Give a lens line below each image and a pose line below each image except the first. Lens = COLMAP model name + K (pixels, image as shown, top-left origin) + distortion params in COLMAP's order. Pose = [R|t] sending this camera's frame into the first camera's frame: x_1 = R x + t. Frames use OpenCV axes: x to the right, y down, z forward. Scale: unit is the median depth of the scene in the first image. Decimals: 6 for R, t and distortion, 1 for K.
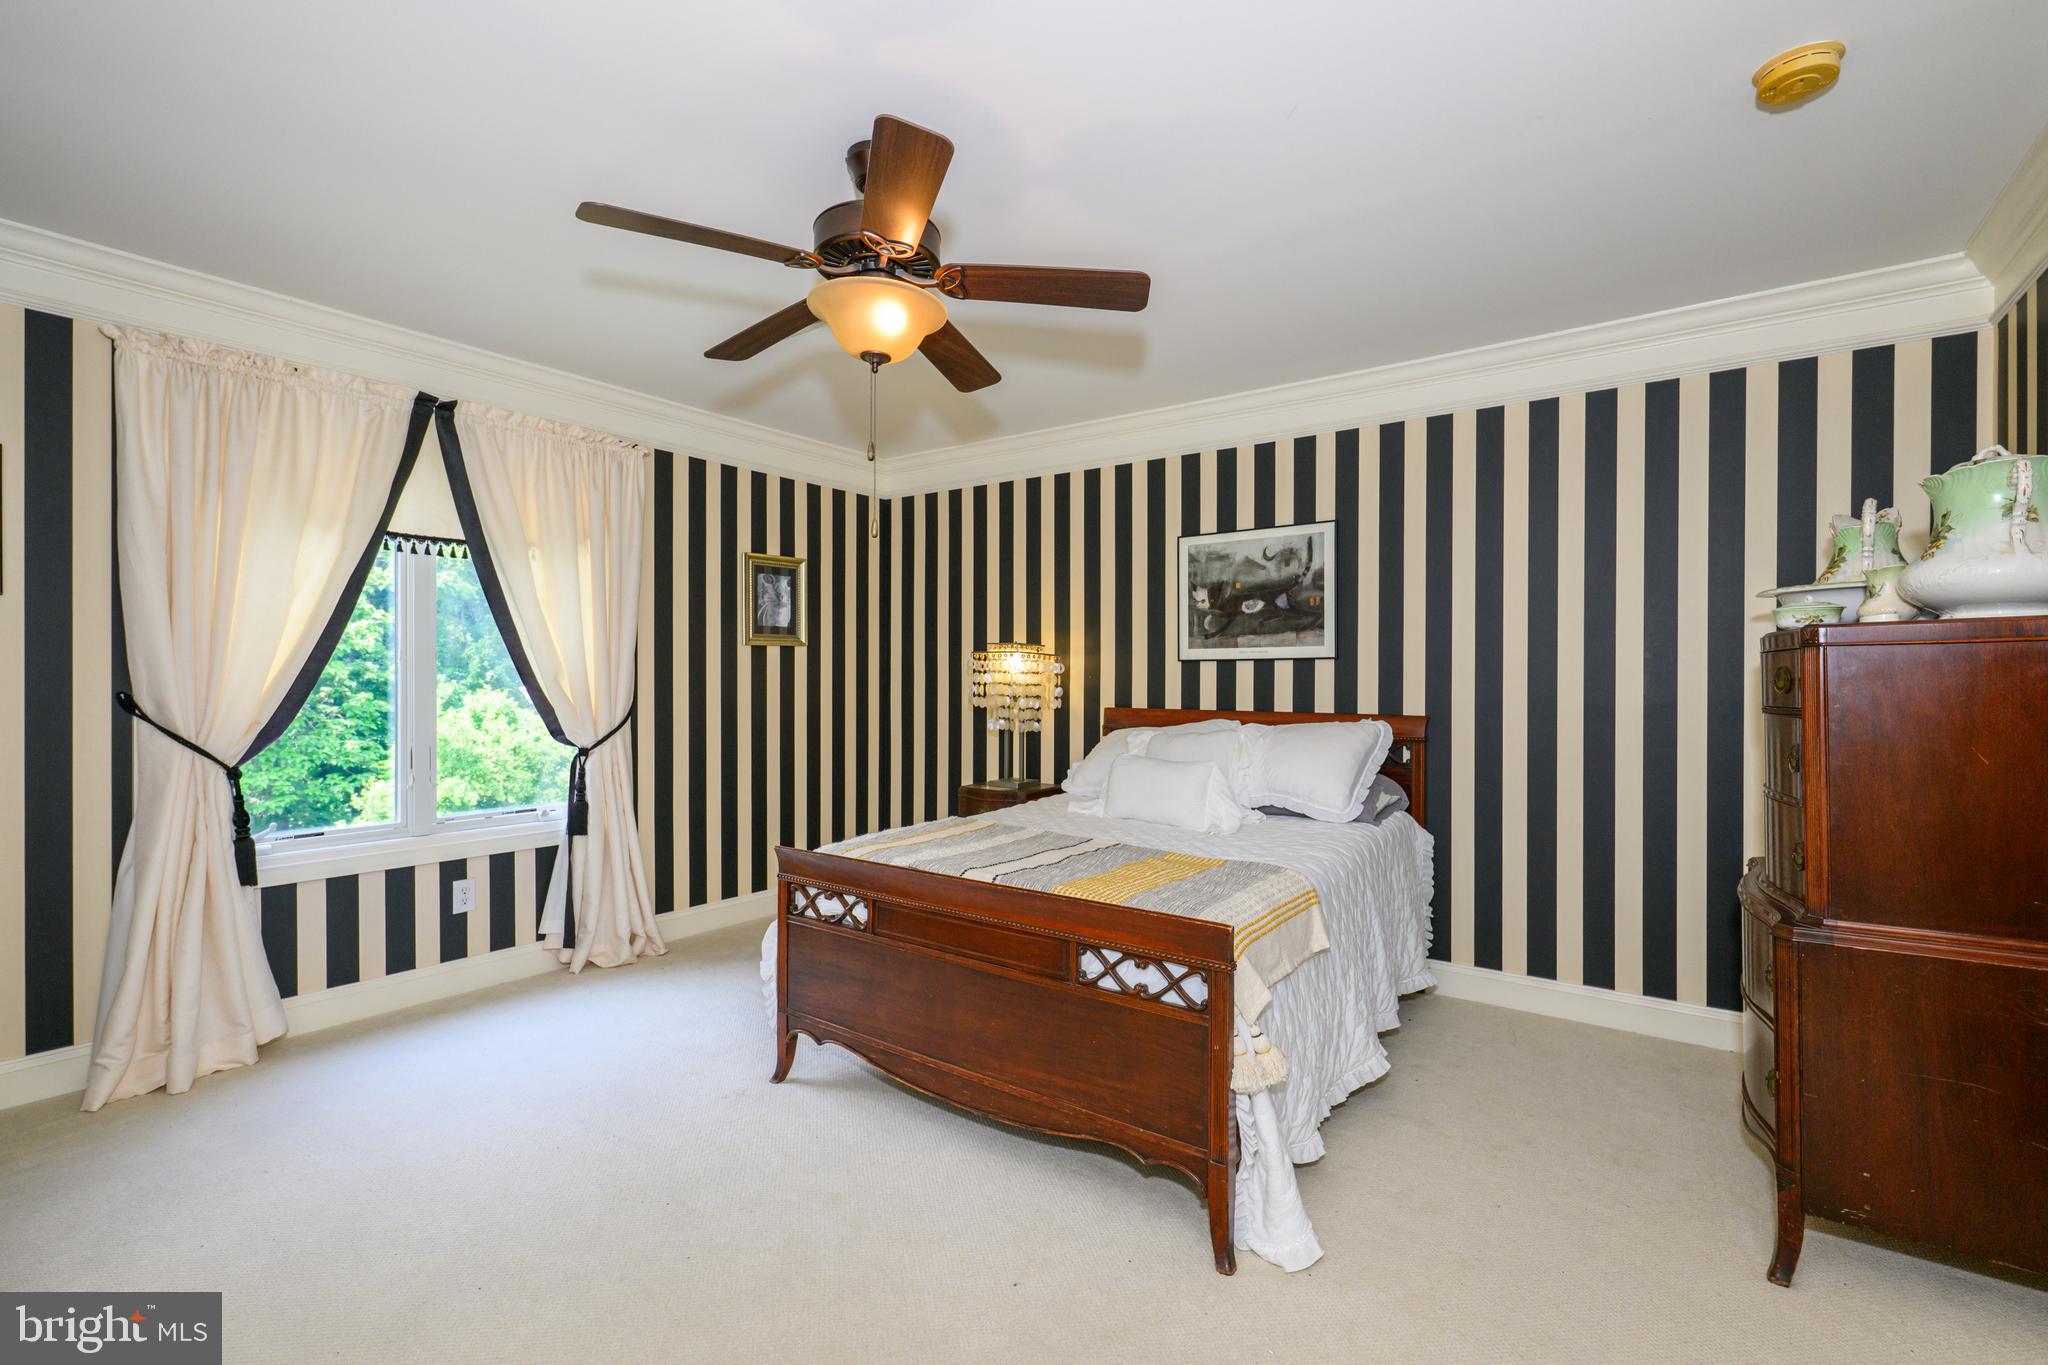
lens RADIAL K [[913.1, 0, 1022.6], [0, 913.1, 680.5], [0, 0, 1]] dist [0.000072, 0.000813]
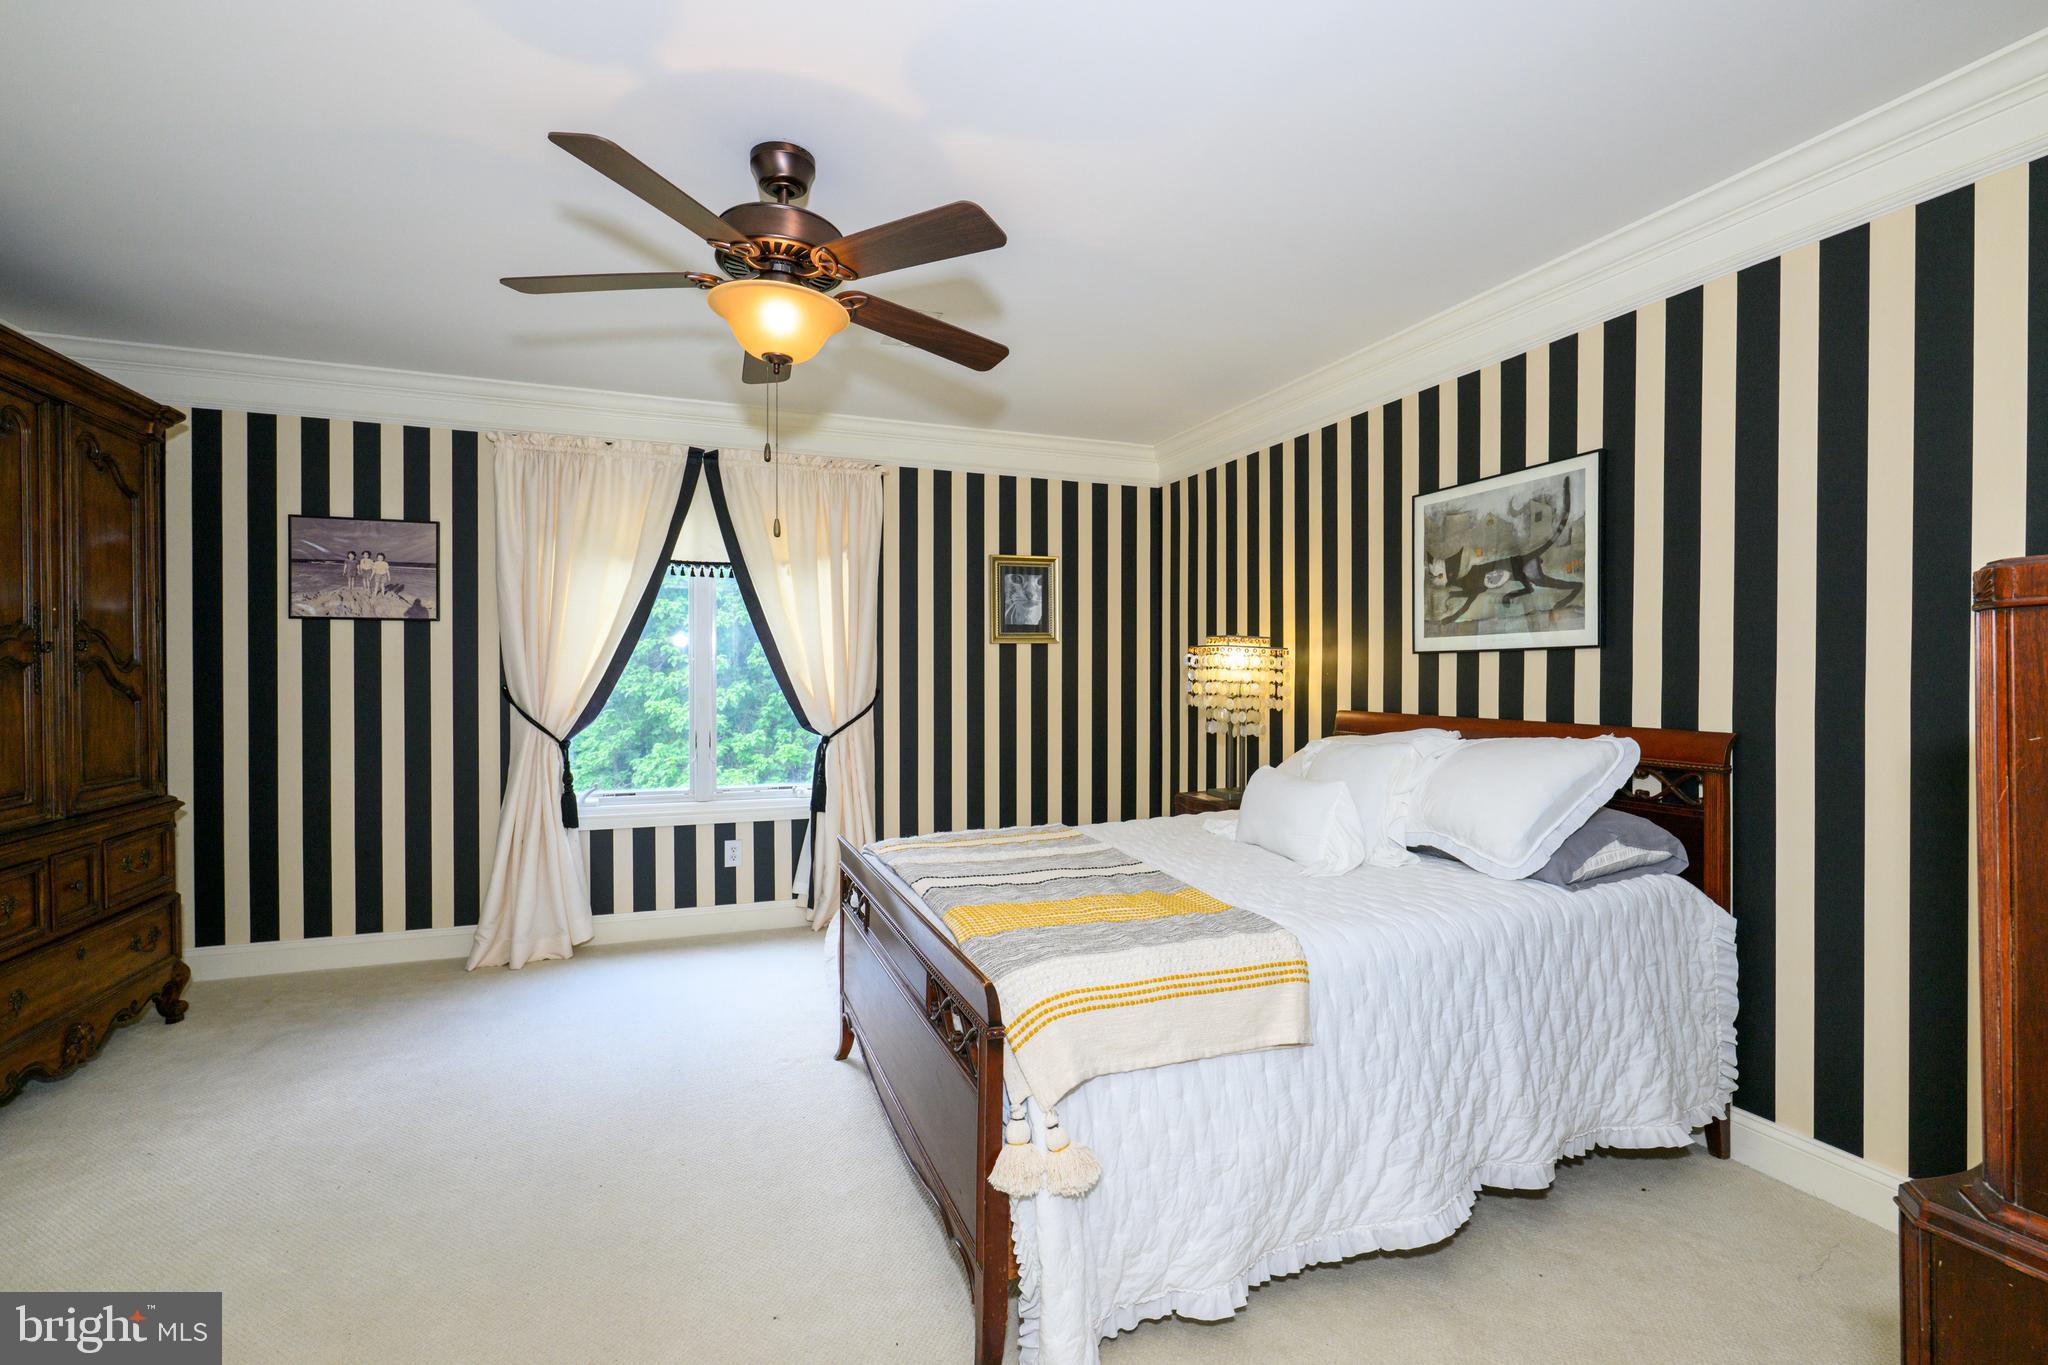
lens RADIAL K [[913.1, 0, 1022.6], [0, 913.1, 680.5], [0, 0, 1]] dist [0.000072, 0.000813]
pose [[0.838956, 0.002541, -0.544194, 0.352890], [-0.000920, 0.999994, 0.003250, -0.000139], [0.544199, -0.002226, 0.838953, 0.171067]]
